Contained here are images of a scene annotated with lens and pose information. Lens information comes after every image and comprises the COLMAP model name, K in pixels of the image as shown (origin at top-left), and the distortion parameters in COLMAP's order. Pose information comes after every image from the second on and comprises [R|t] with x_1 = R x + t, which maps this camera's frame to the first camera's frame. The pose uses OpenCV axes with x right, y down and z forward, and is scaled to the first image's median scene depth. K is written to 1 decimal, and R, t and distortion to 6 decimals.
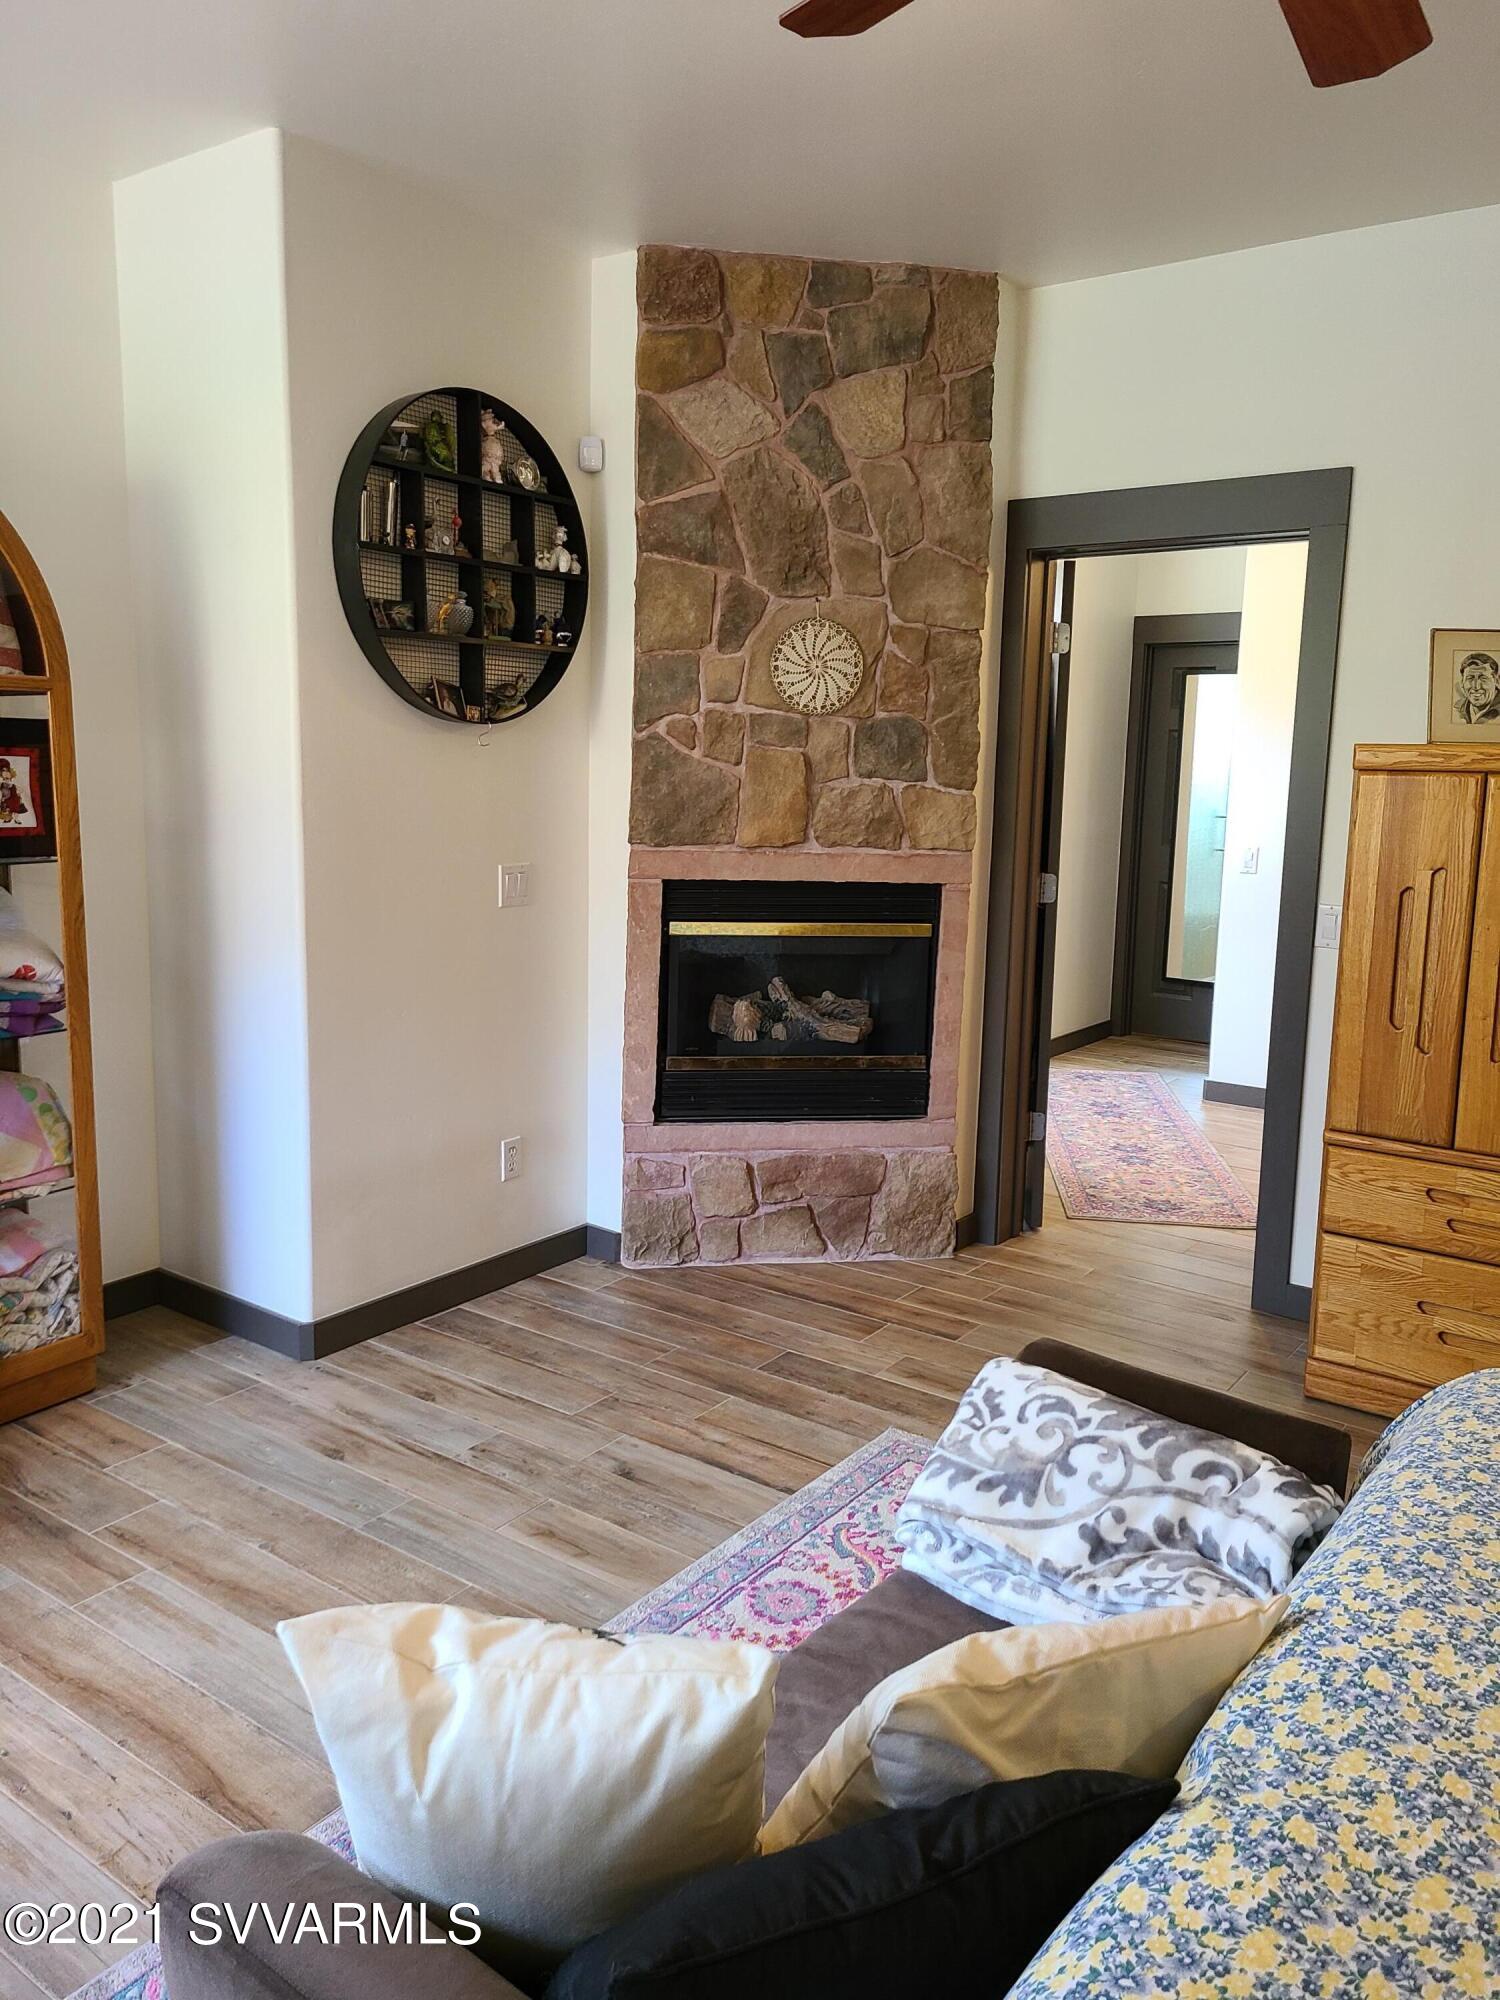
lens RADIAL K [[1482.7, 0, 749.8], [0, 1482.7, 983.3], [0, 0, 1]] dist [0.004514, 0.000183]
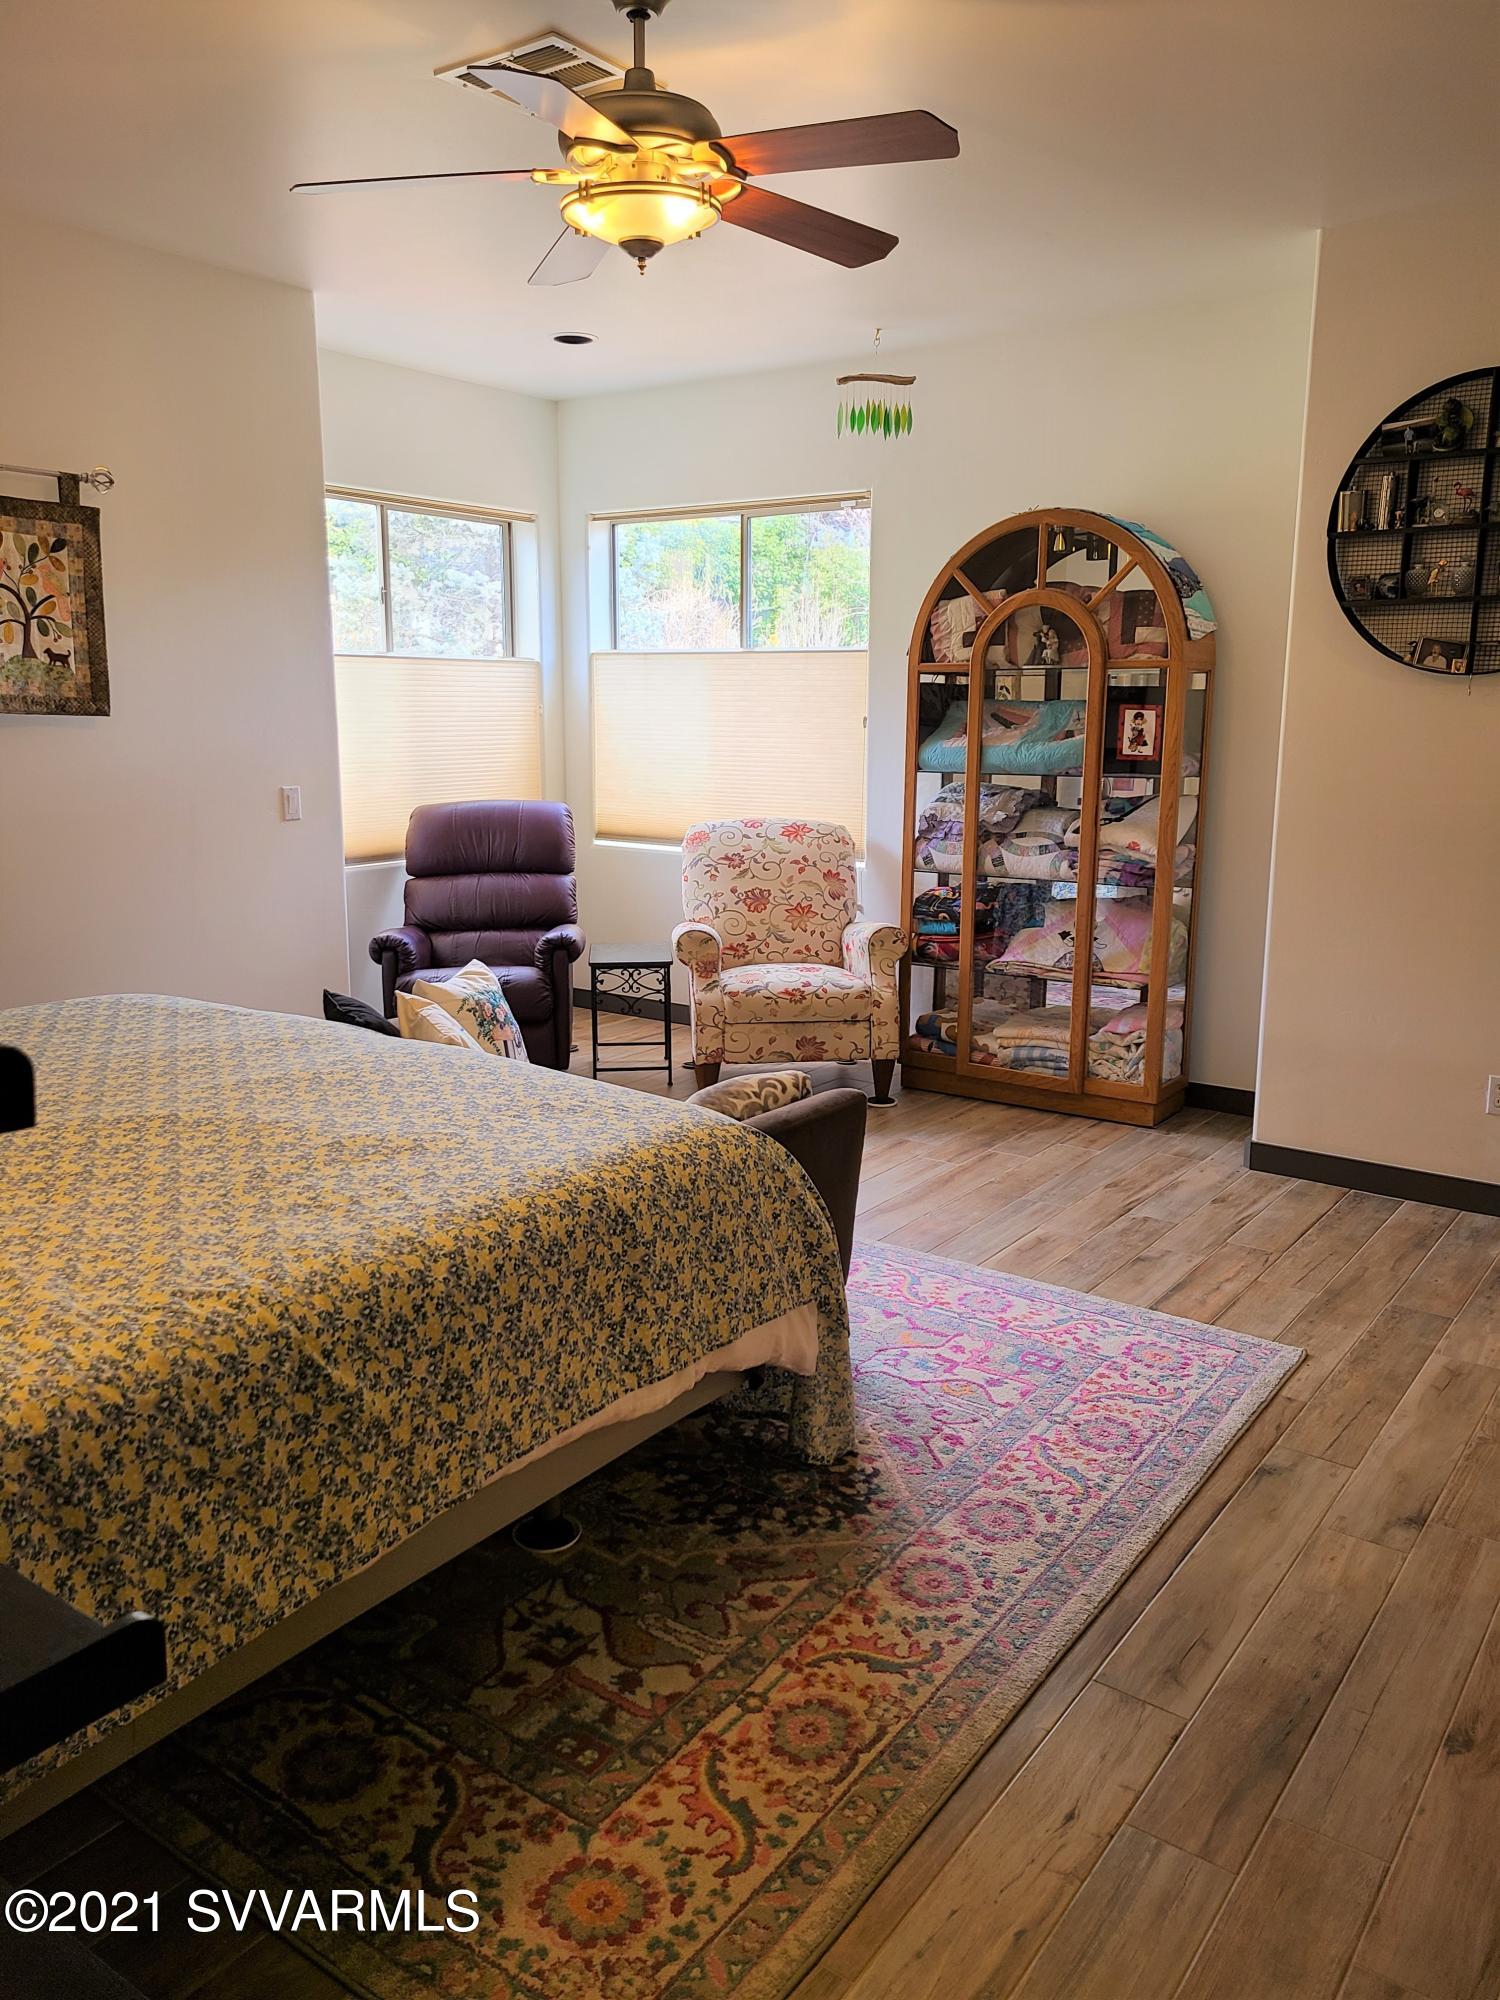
lens RADIAL K [[1497.1, 0, 750.0], [0, 1497.1, 1000.0], [0, 0, 1]] dist [0.057801, -0.002628]
pose [[-0.006160, 0.177886, -0.984032, 1.089312], [-0.159929, 0.971209, 0.176569, -0.063224], [0.987109, 0.158463, 0.022466, 0.550590]]
